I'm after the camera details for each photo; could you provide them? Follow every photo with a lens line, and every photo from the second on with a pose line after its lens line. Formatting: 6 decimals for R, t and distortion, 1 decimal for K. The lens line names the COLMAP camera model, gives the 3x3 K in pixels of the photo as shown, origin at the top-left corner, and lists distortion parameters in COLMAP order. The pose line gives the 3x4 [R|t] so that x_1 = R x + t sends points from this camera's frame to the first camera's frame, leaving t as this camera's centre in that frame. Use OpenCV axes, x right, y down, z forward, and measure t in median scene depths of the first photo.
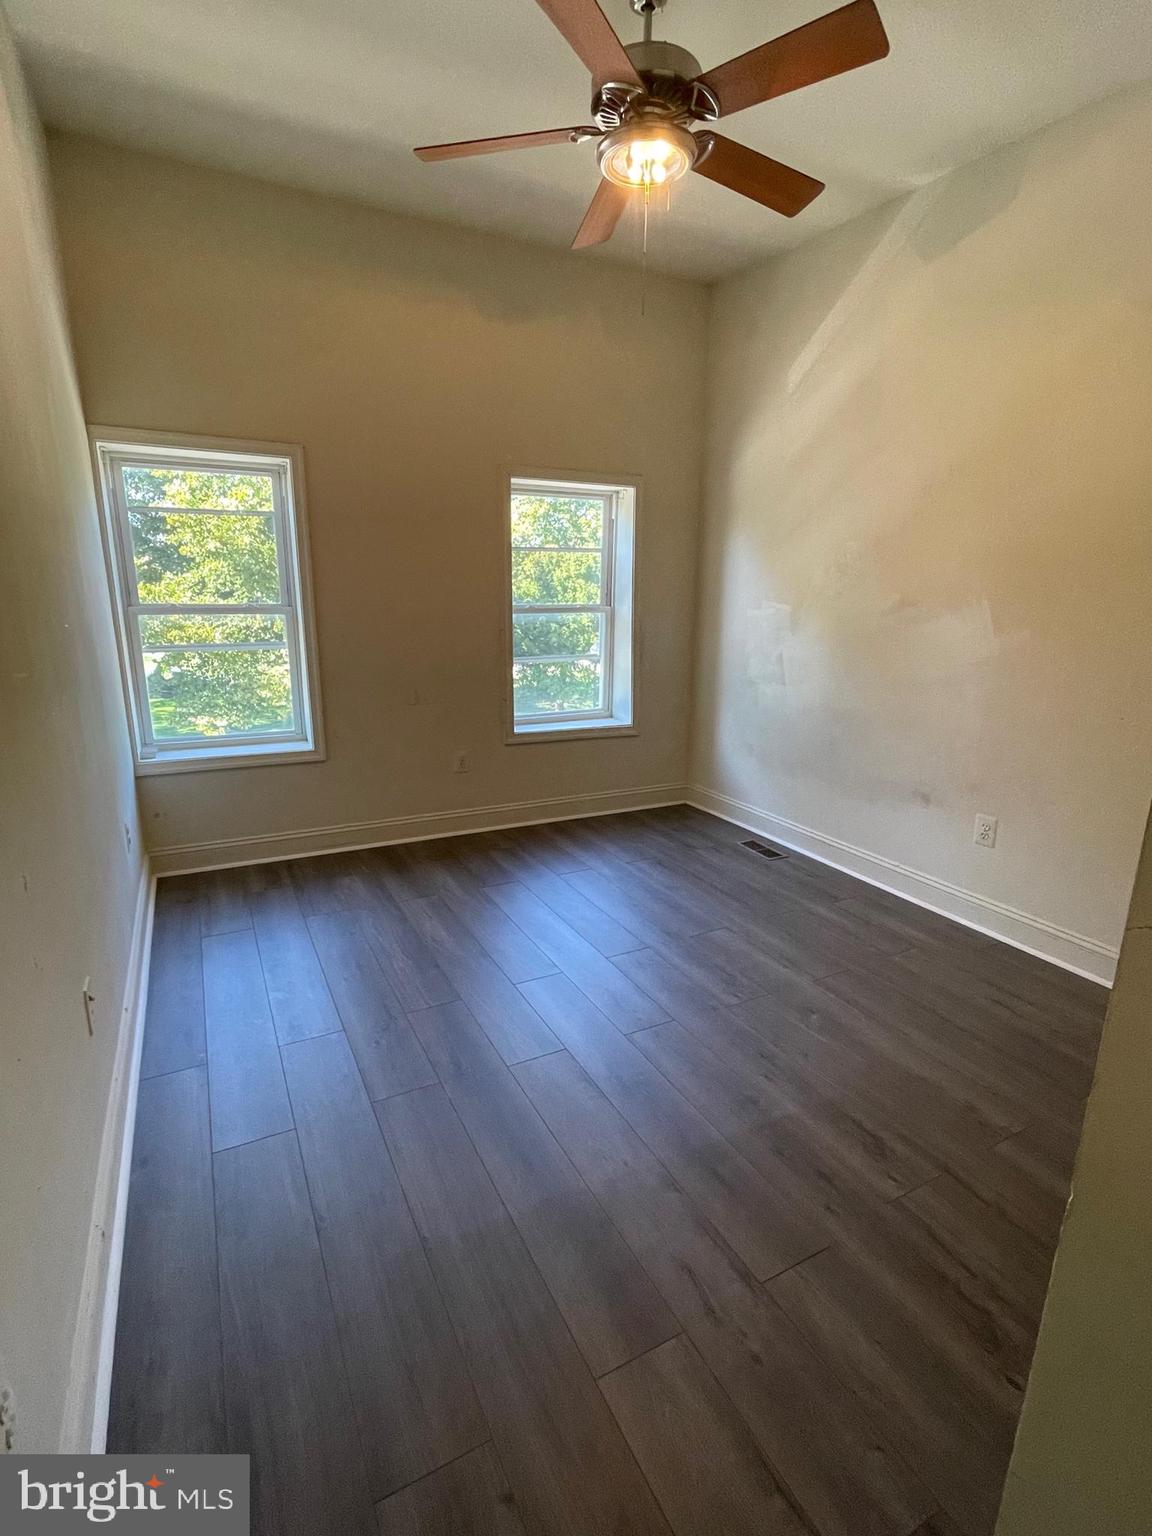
lens RADIAL K [[723.1, 0, 576.0], [0, 723.1, 768.0], [0, 0, 1]] dist [0.013401, 0.000003]
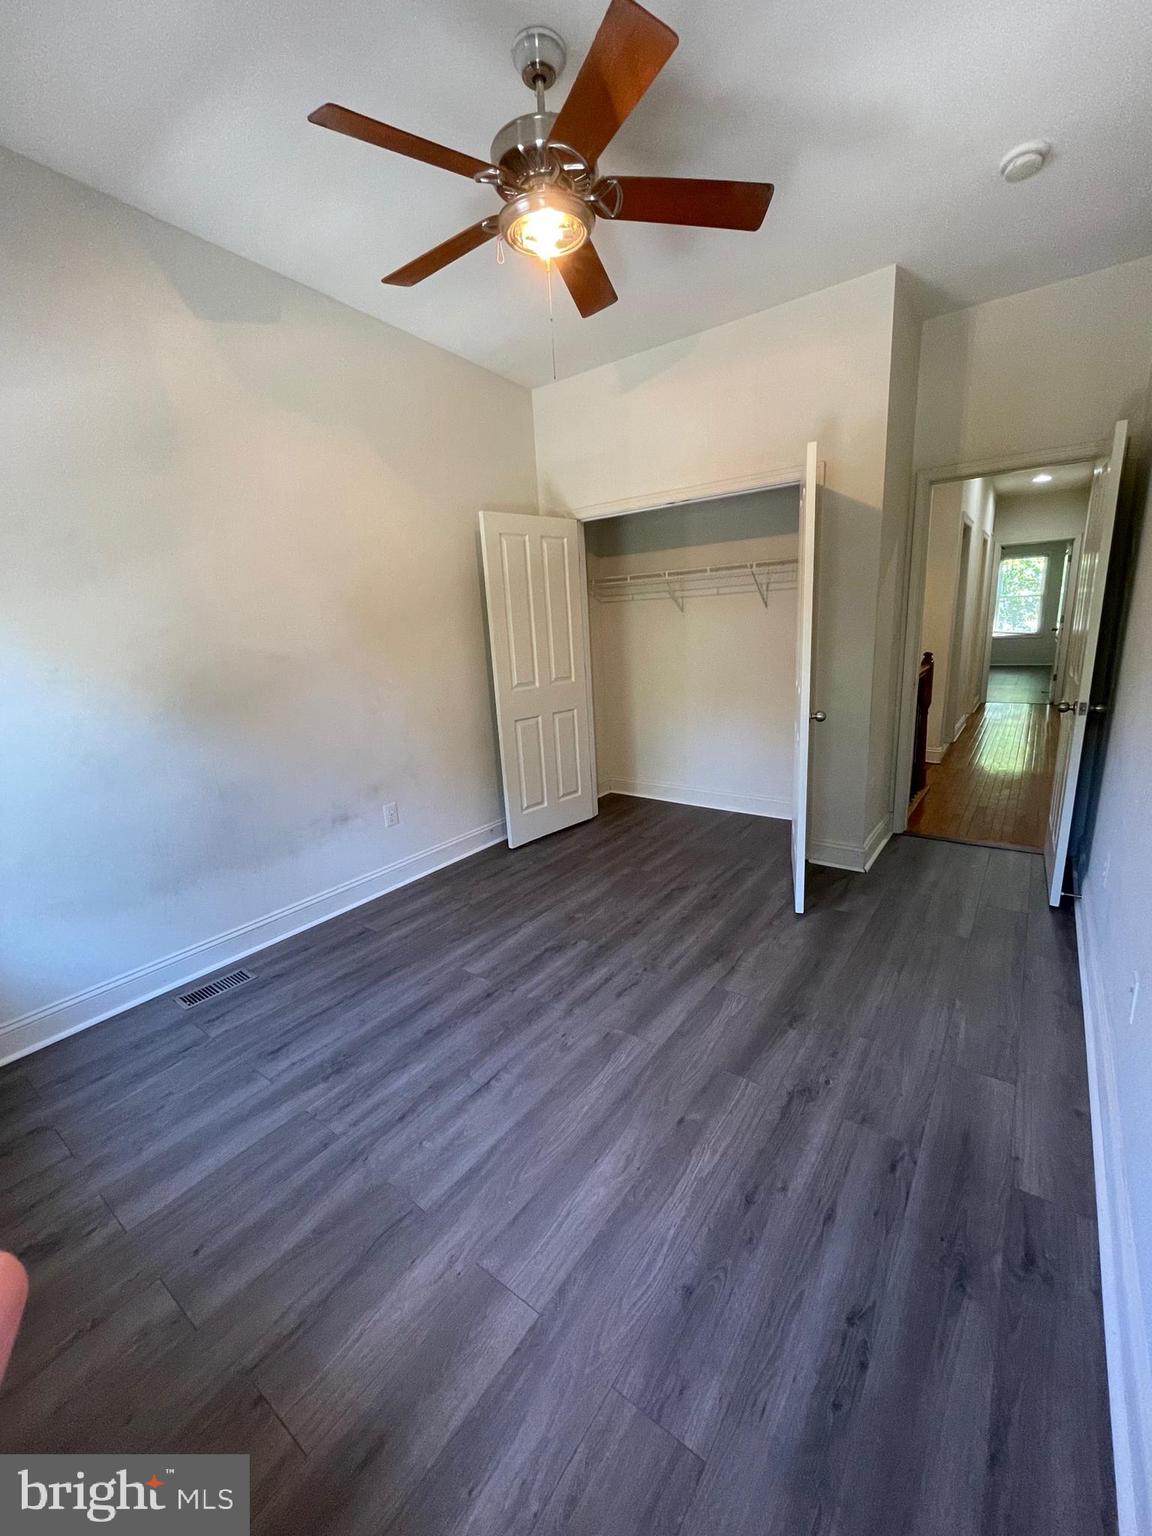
lens RADIAL K [[619.1, 0, 576.0], [0, 619.1, 768.0], [0, 0, 1]] dist [-0.010030, -0.000026]
pose [[-0.437421, -0.197044, 0.877403, -0.543798], [0.262270, 0.905325, 0.334067, -0.268346], [-0.860161, 0.376244, -0.344330, 0.991324]]
